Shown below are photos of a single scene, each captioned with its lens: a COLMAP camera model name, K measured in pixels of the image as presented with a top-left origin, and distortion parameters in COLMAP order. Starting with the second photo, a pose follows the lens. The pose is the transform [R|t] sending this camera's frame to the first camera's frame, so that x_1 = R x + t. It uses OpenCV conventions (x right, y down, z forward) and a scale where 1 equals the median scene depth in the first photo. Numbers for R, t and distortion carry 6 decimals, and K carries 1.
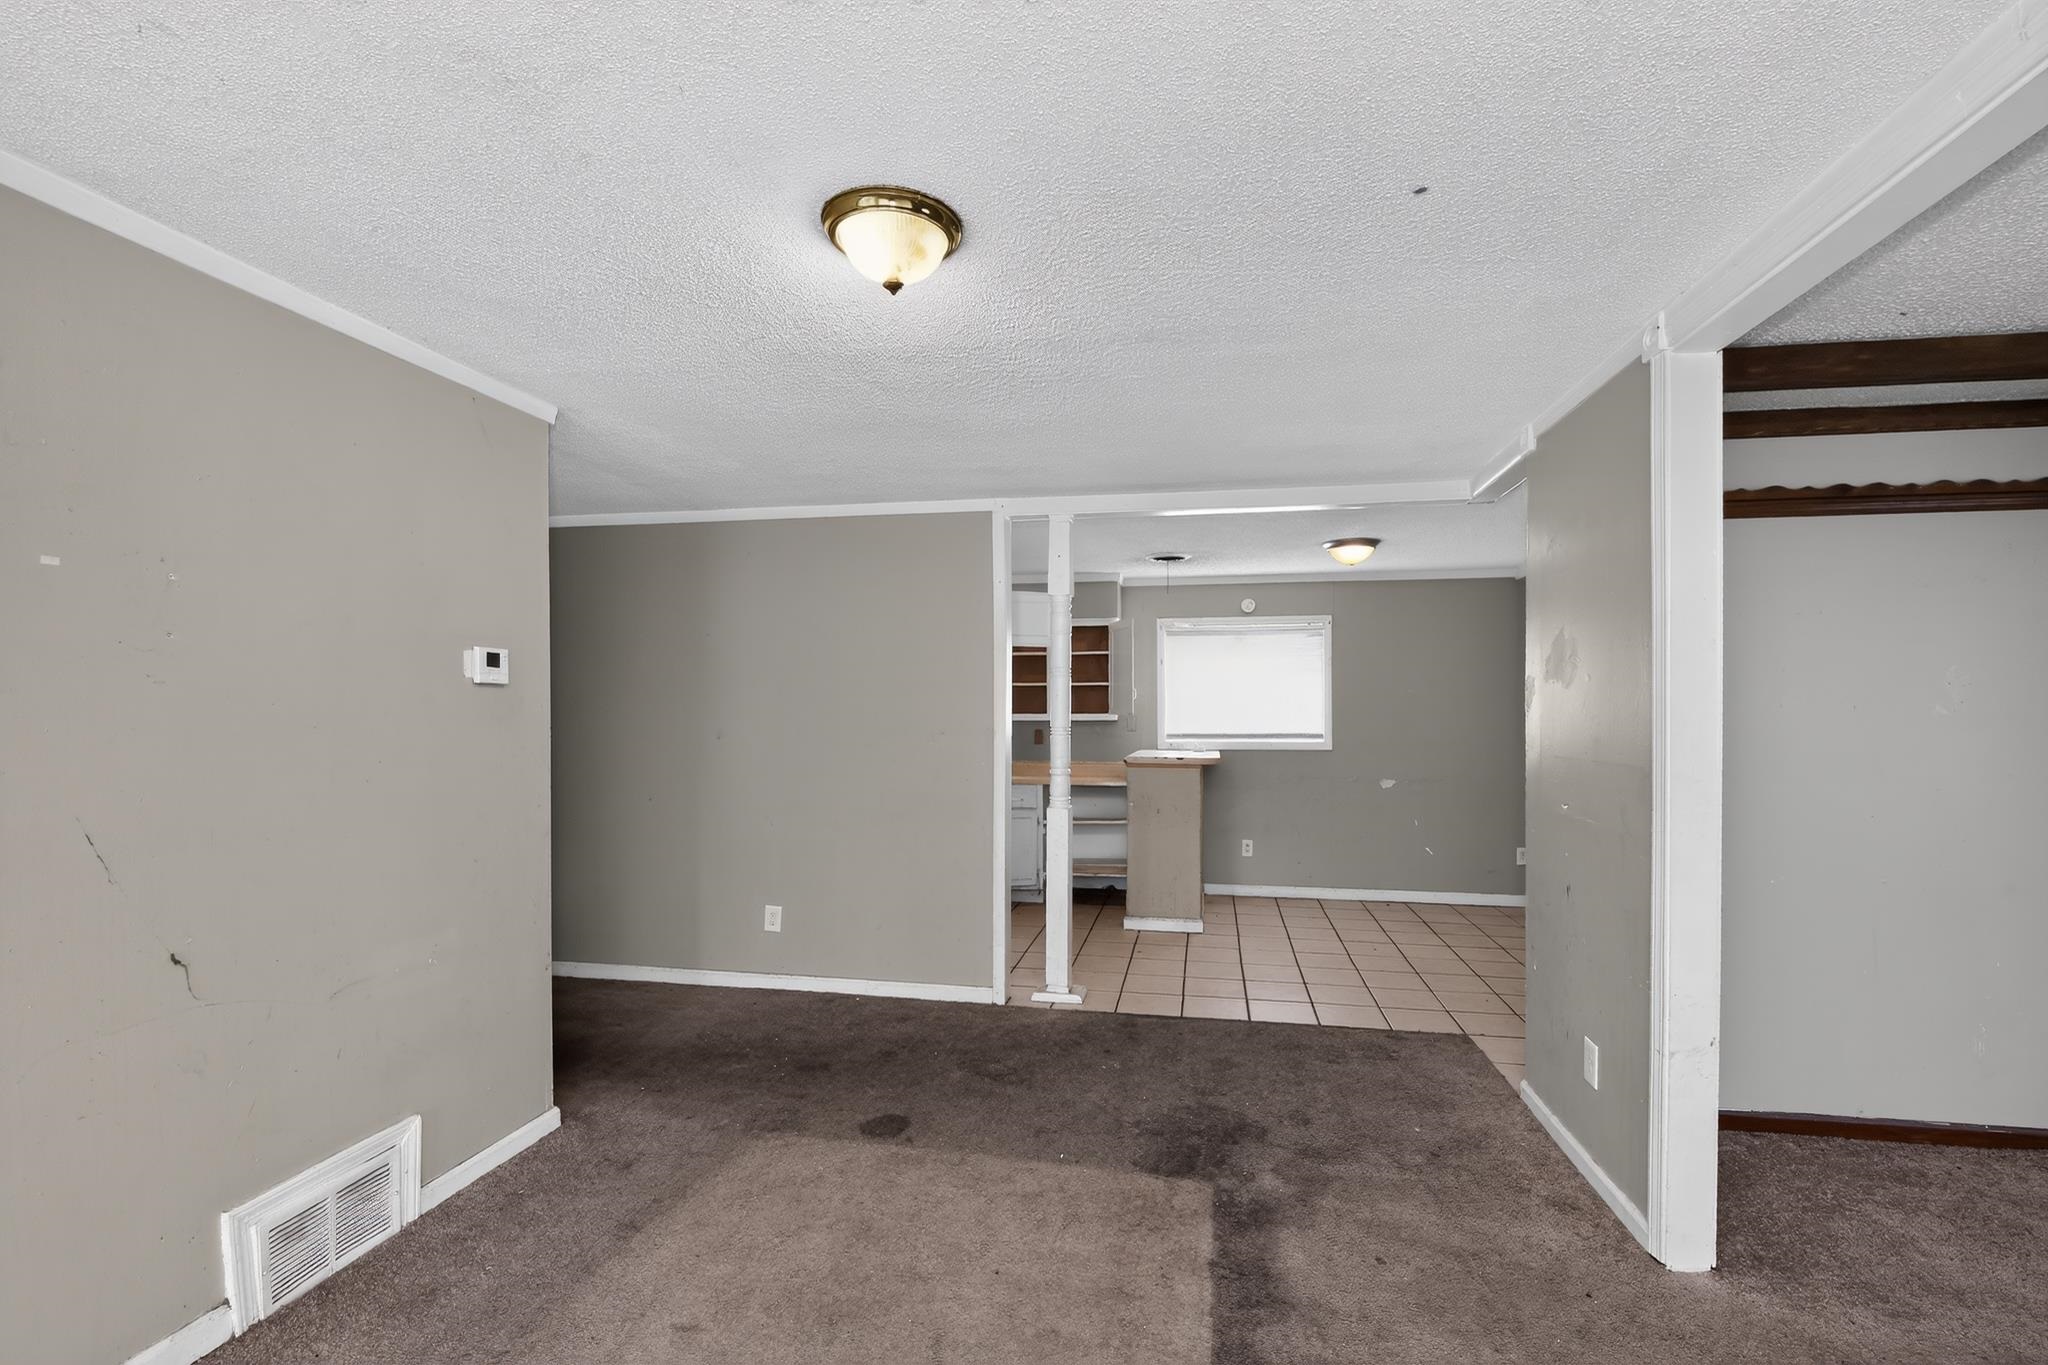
lens RADIAL K [[912.9, 0, 1026.3], [0, 912.9, 691.4], [0, 0, 1]] dist [-0.001879, -0.006115]
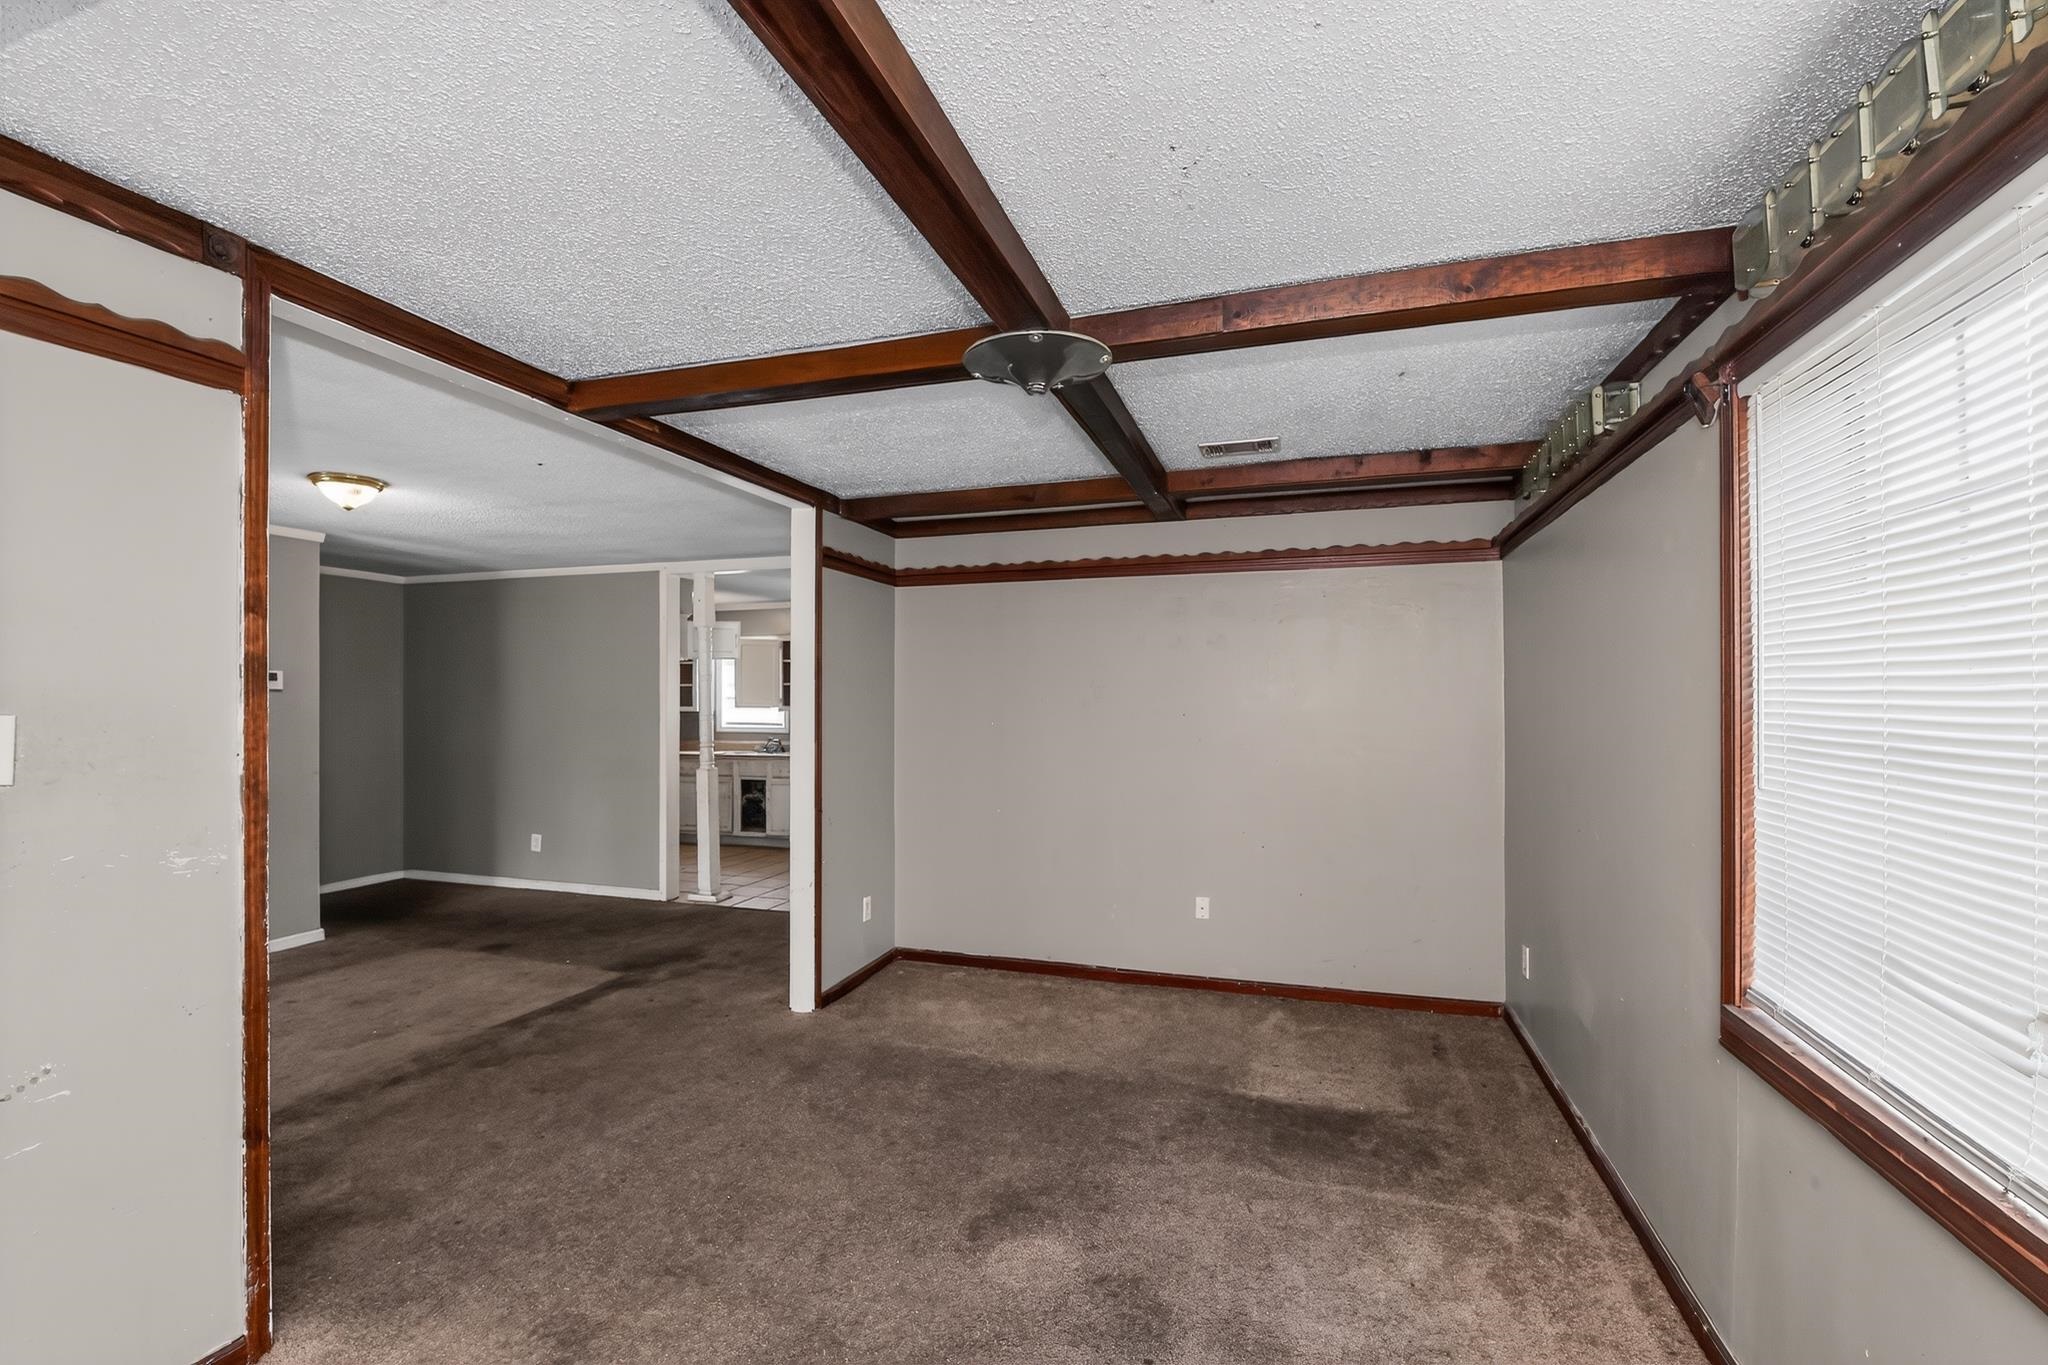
lens RADIAL K [[912.9, 0, 1021.5], [0, 912.9, 686.0], [0, 0, 1]] dist [-0.001879, -0.006115]
pose [[0.992286, 0.000691, -0.123966, 0.991618], [-0.000395, 0.999997, 0.002414, -0.017392], [0.123968, -0.002346, 0.992283, -0.548772]]
